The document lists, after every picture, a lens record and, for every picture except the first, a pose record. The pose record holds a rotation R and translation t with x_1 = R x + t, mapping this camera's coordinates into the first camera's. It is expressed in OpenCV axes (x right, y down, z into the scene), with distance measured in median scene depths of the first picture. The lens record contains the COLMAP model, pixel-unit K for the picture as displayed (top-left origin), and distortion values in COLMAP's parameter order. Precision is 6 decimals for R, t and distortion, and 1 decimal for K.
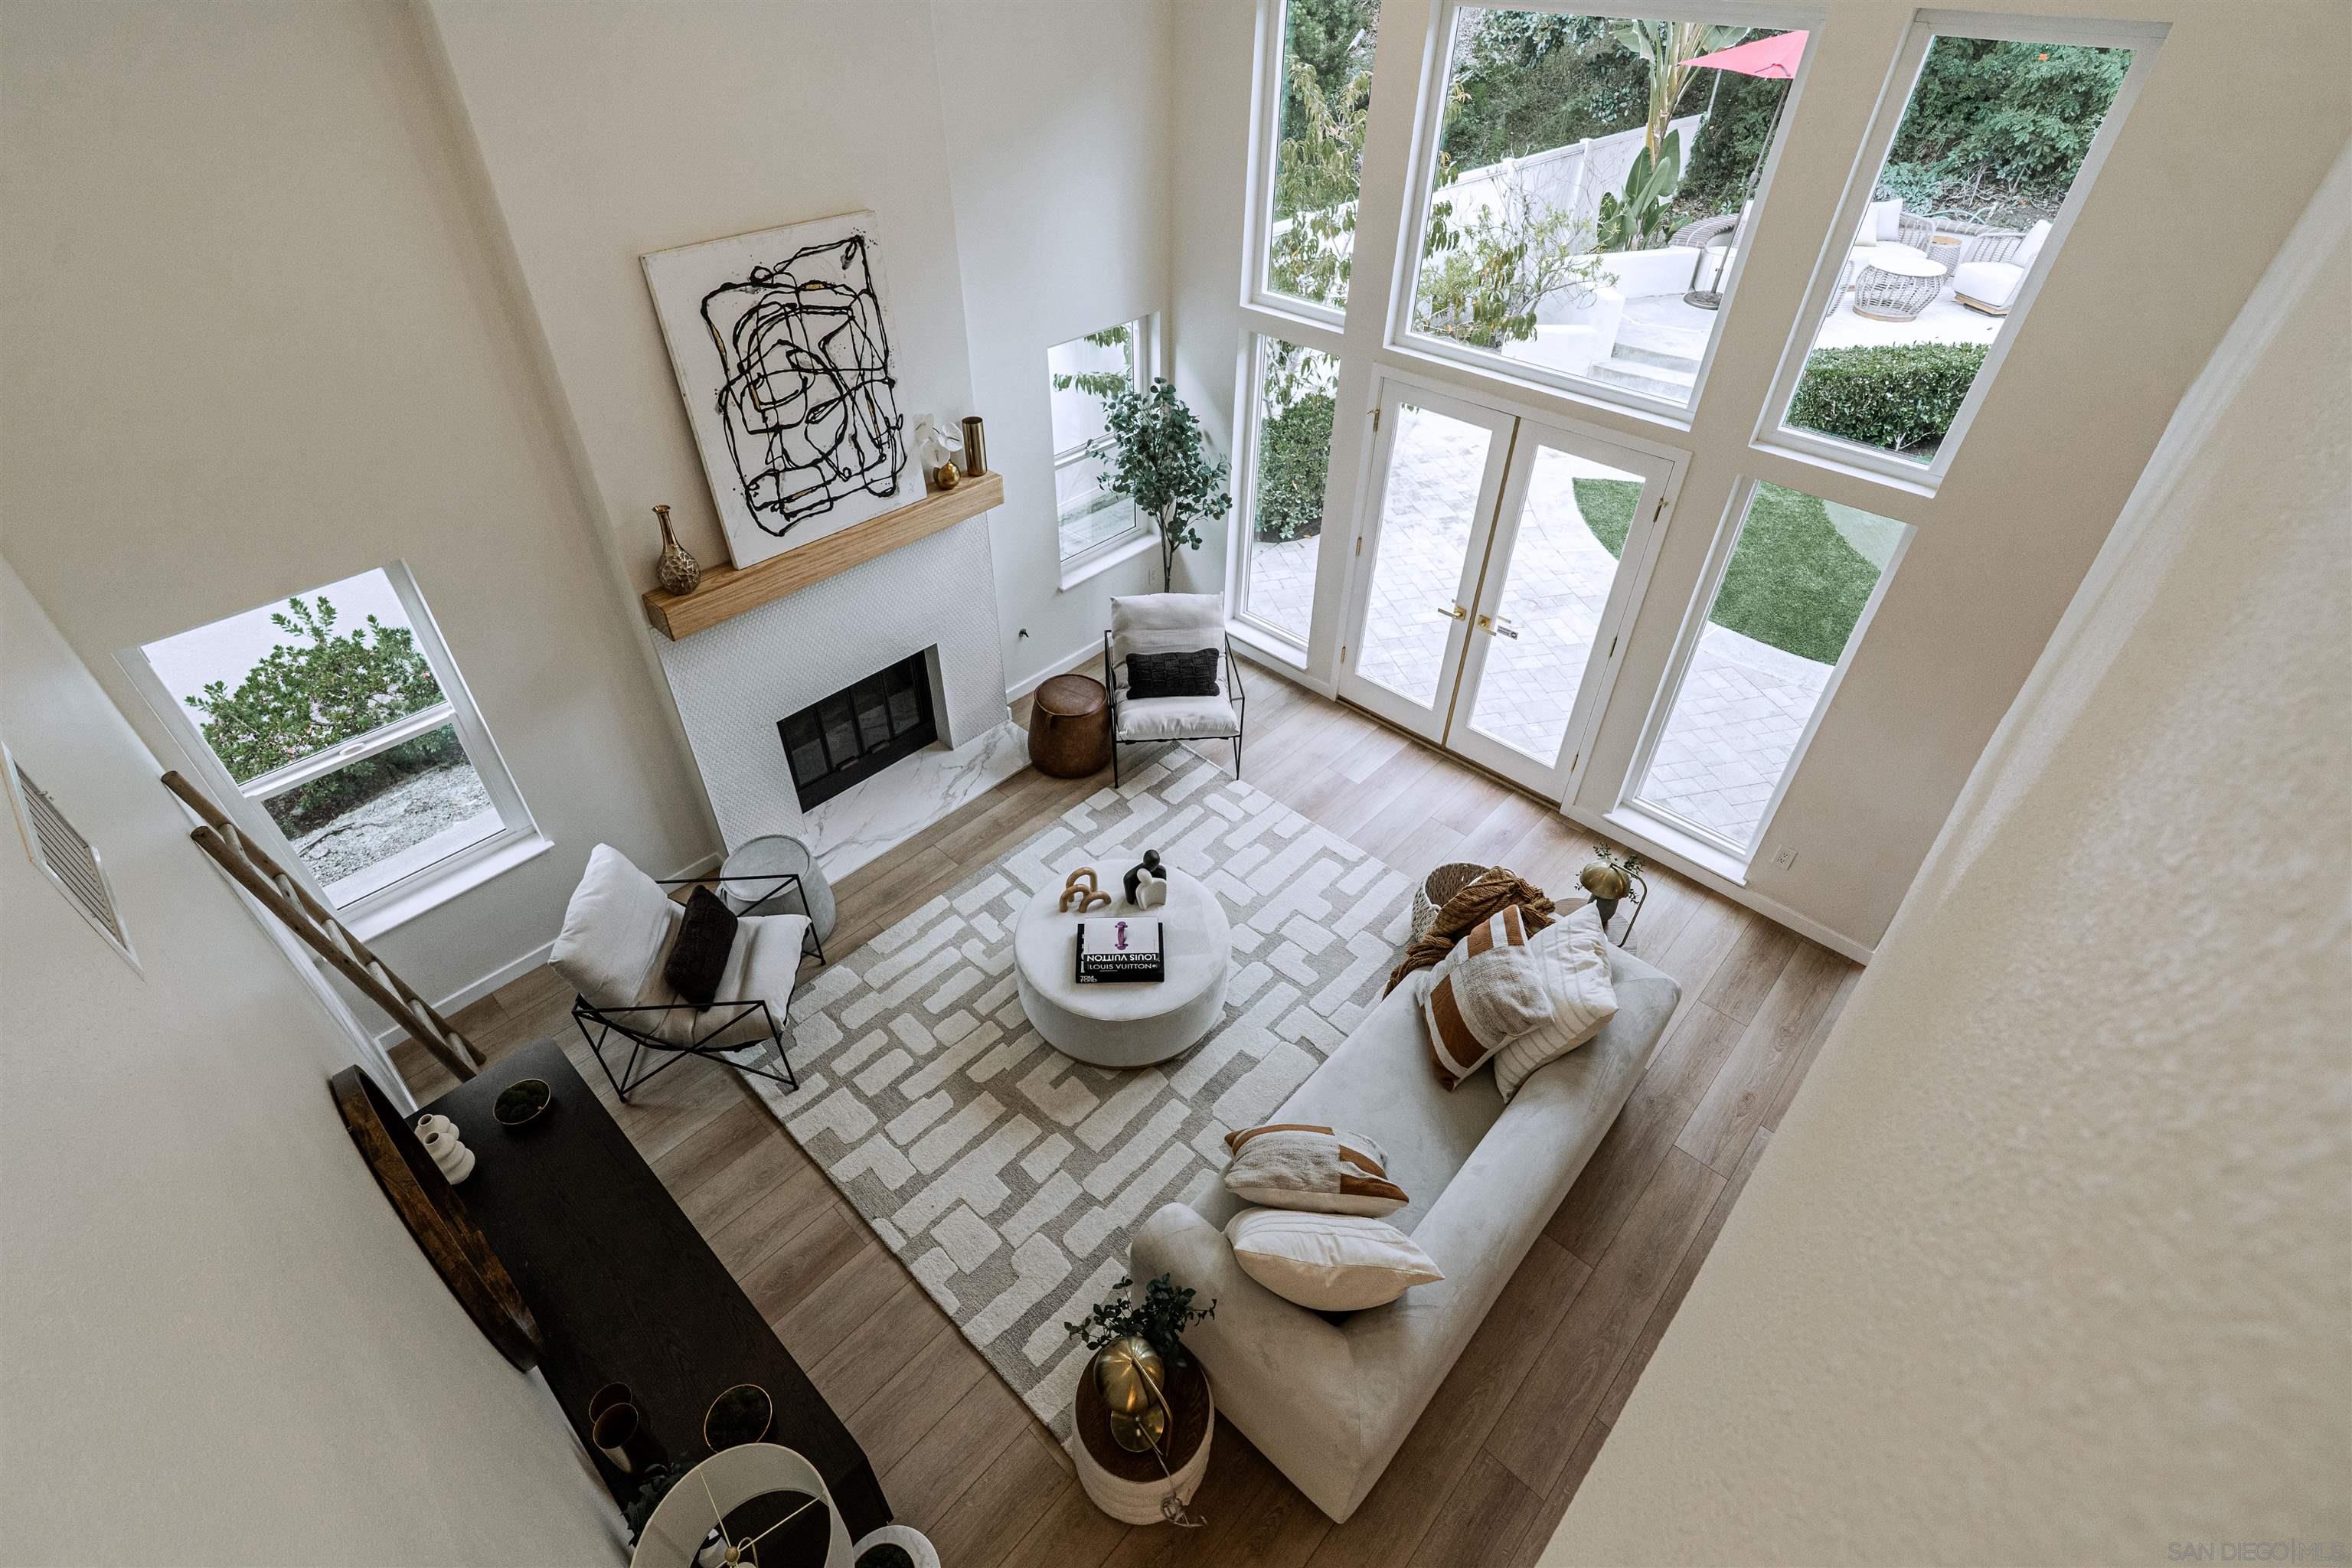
lens RADIAL K [[1070.4, 0, 1153.7], [0, 1070.4, 761.4], [0, 0, 1]] dist [-0.000951, 0.000781]
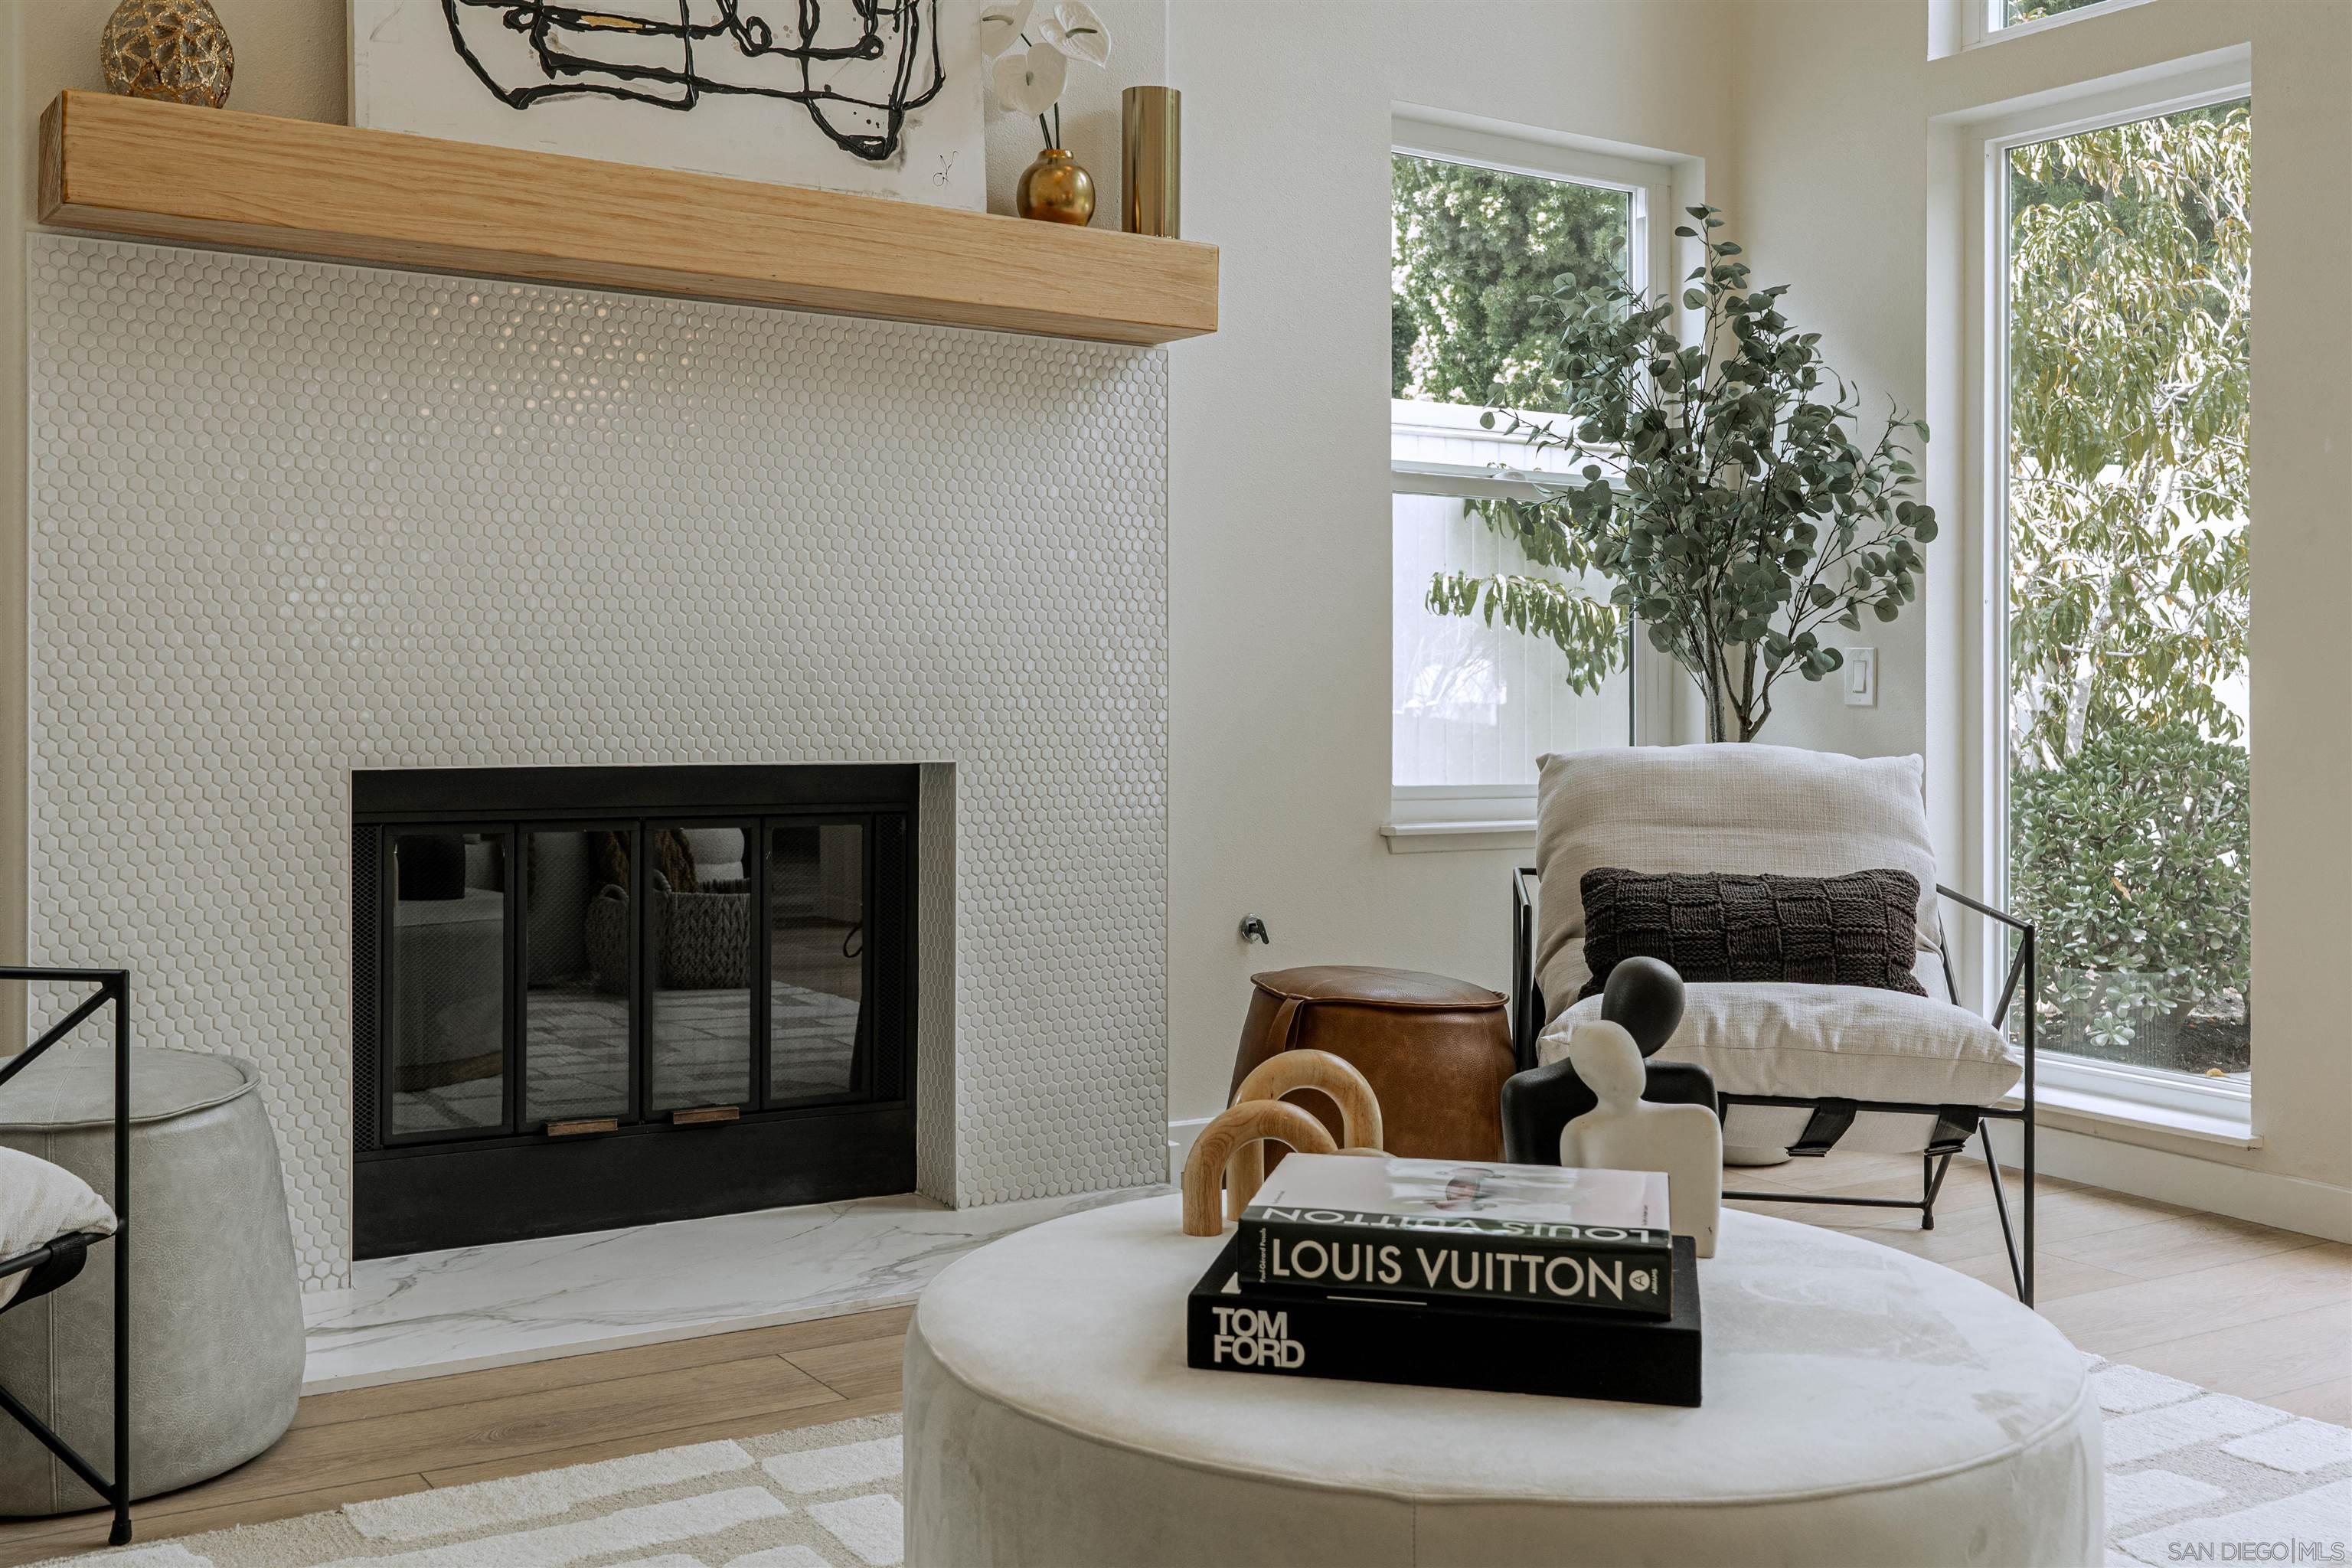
lens RADIAL K [[2333.5, 0, 1174.7], [0, 2333.5, 715.4], [0, 0, 1]] dist [-0.004752, 0.001217]
pose [[0.973181, -0.006716, -0.229943, 0.013708], [-0.141811, 0.769532, -0.622663, 0.316229], [0.181130, 0.638572, 0.747942, 0.549582]]
